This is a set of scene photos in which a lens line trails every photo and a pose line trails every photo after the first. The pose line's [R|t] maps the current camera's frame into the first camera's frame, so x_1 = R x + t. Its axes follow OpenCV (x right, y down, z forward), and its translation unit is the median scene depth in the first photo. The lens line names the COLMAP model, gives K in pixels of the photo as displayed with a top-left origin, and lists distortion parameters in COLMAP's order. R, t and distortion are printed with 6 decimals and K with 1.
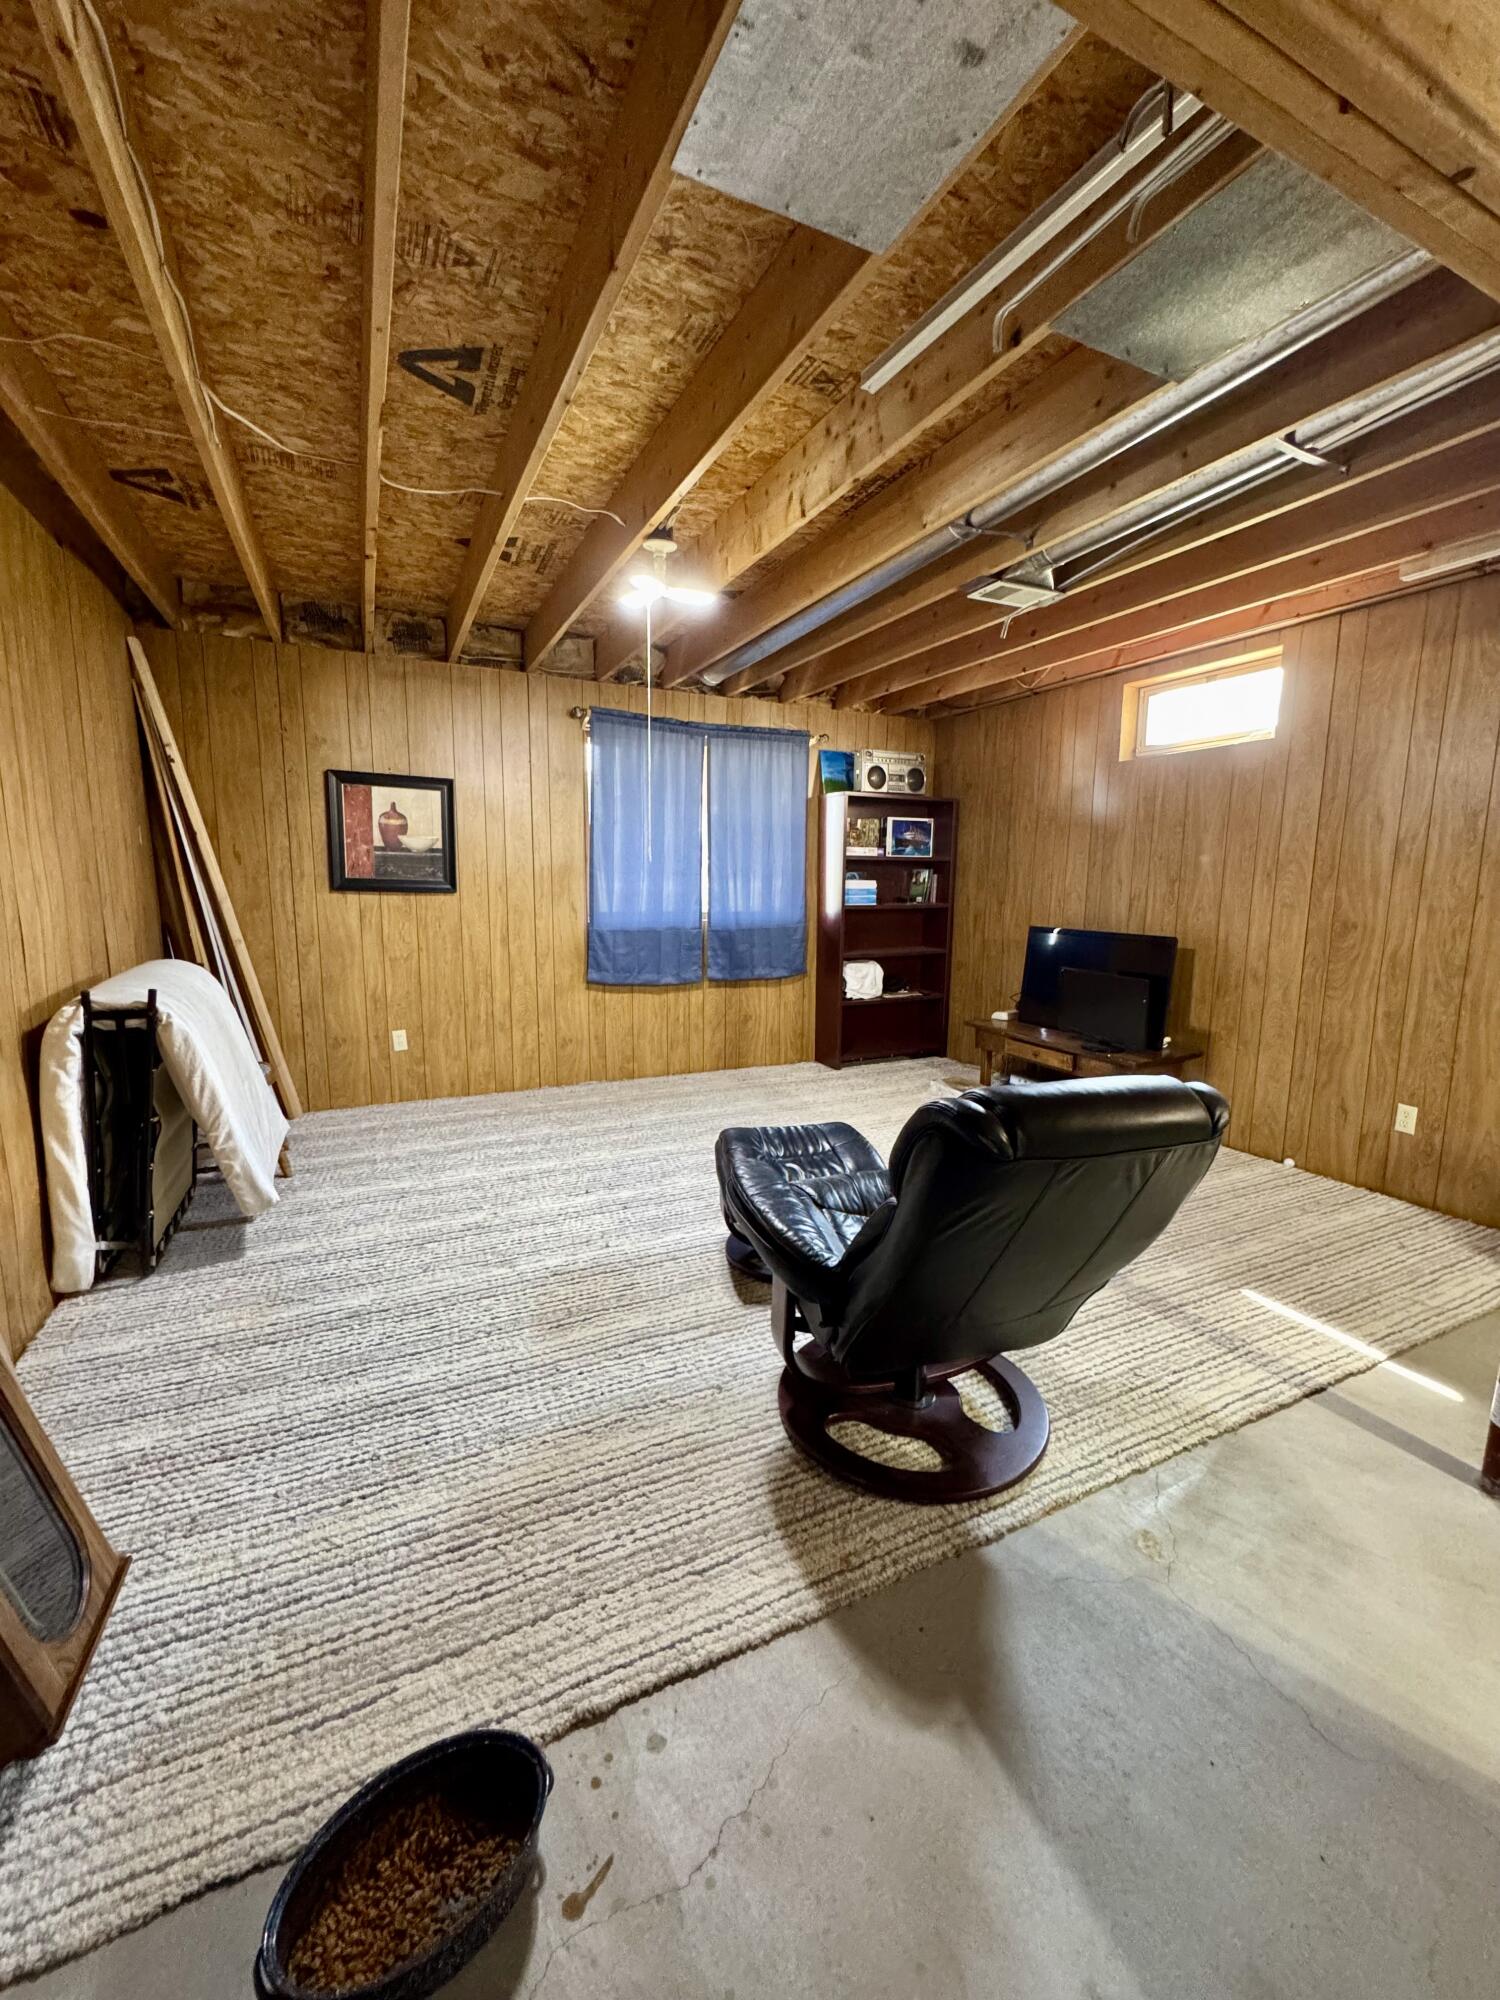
lens RADIAL K [[802.0, 0, 751.5], [0, 802.0, 999.9], [0, 0, 1]] dist [-0.003919, 0.000493]
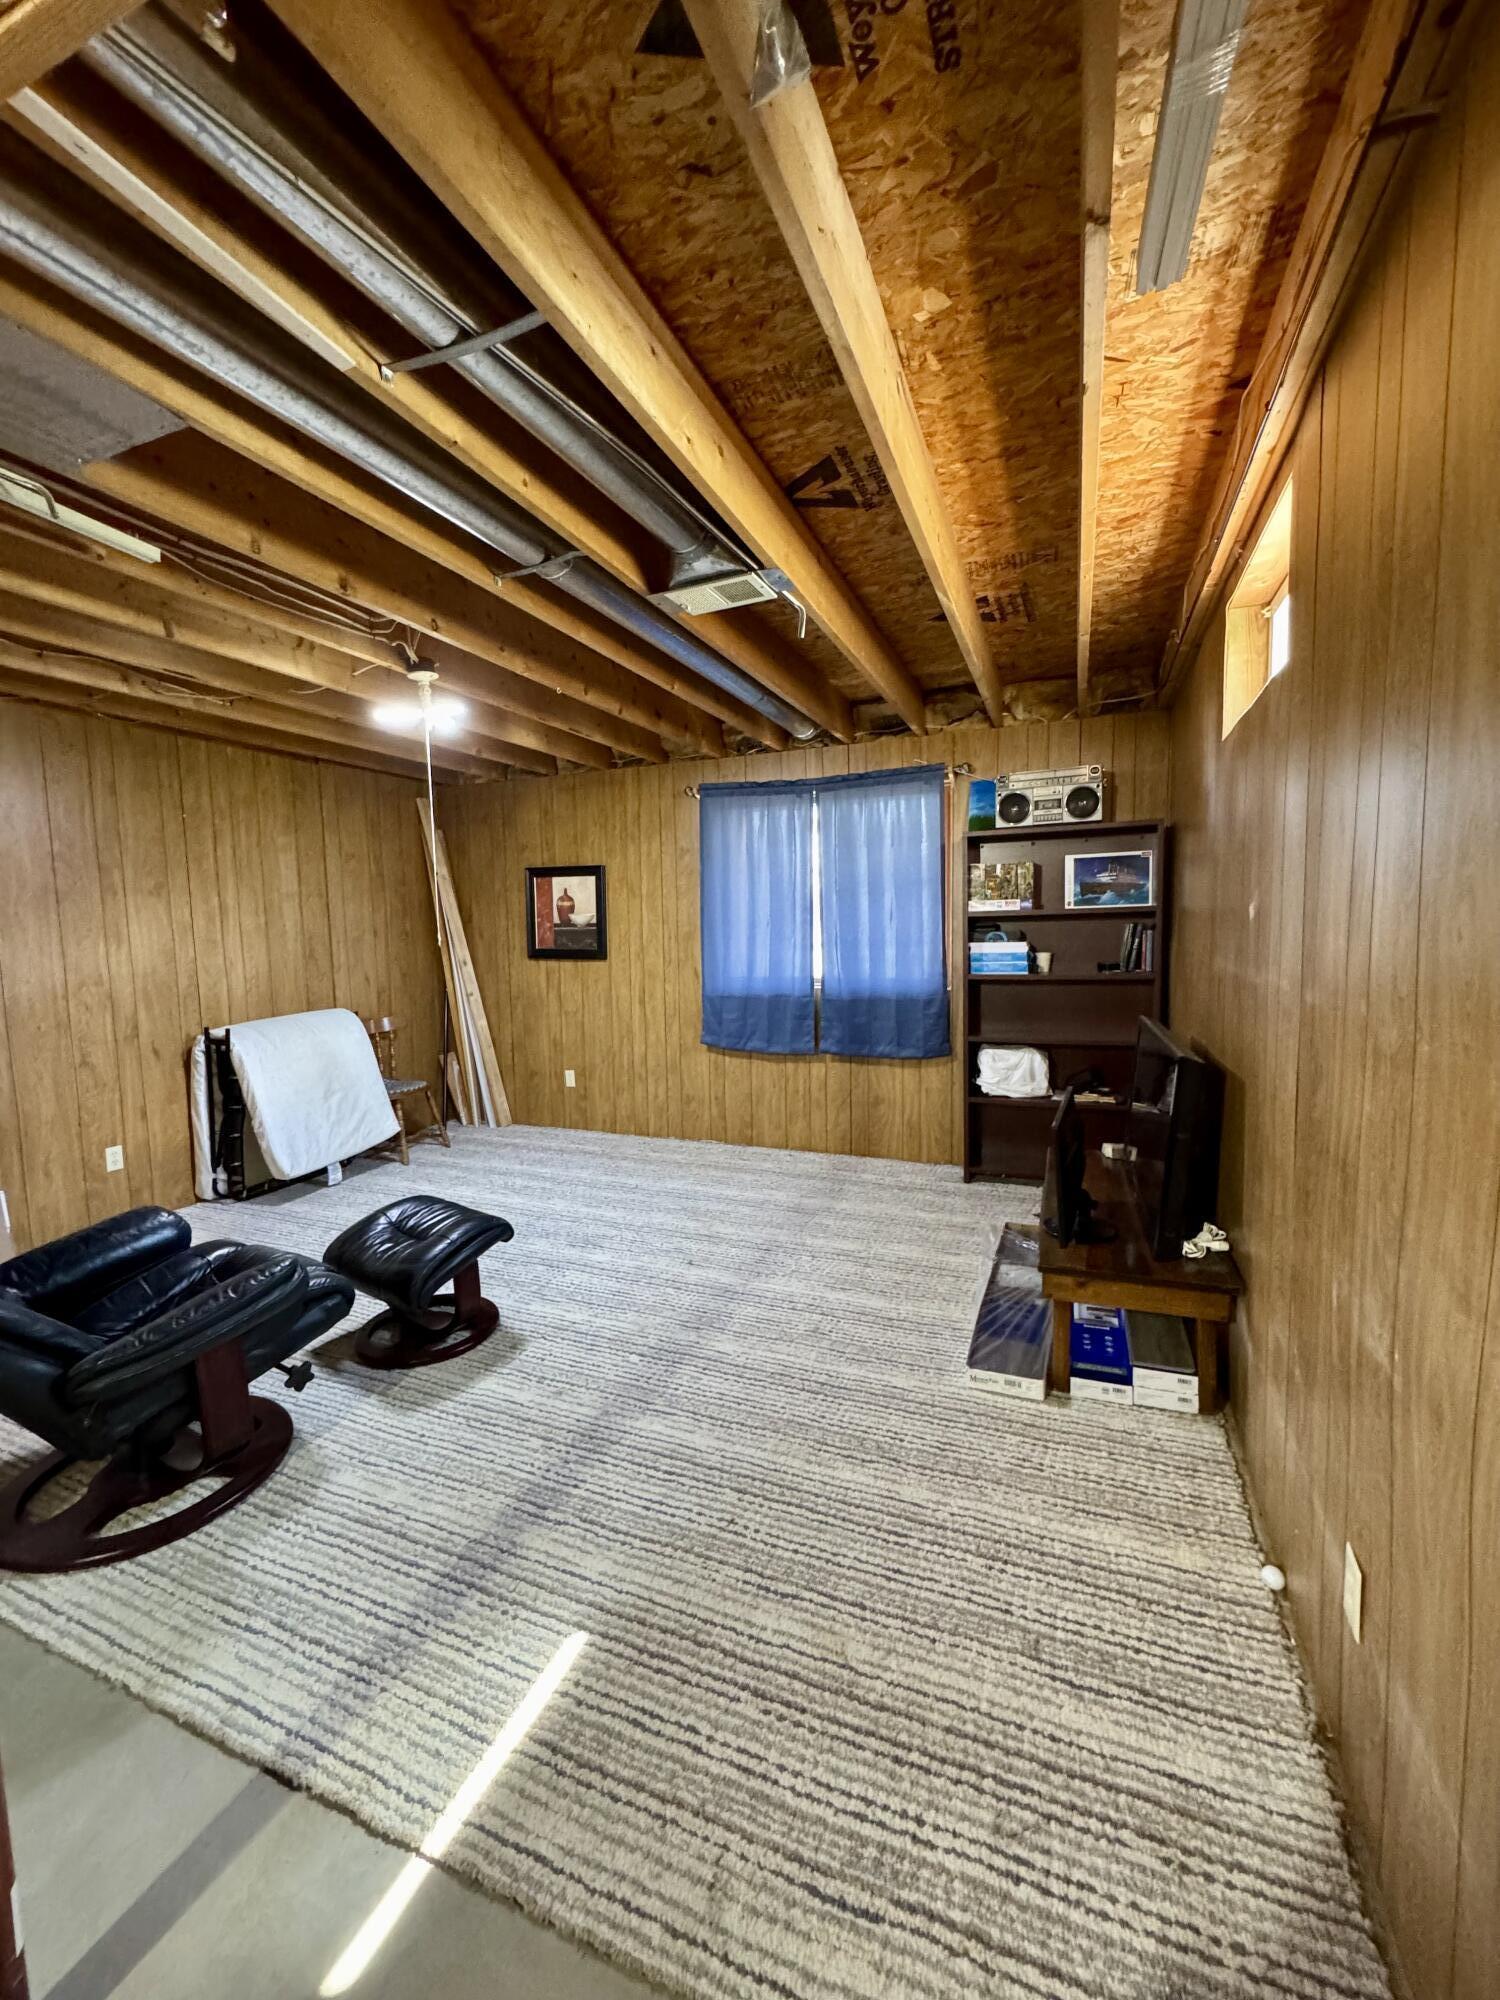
lens RADIAL K [[802.0, 0, 748.1], [0, 802.0, 993.7], [0, 0, 1]] dist [-0.003919, 0.000493]
pose [[0.664290, 0.039566, -0.746427, 0.675852], [-0.082881, 0.996339, -0.020947, -0.078155], [0.742866, 0.075780, 0.665138, 0.382254]]
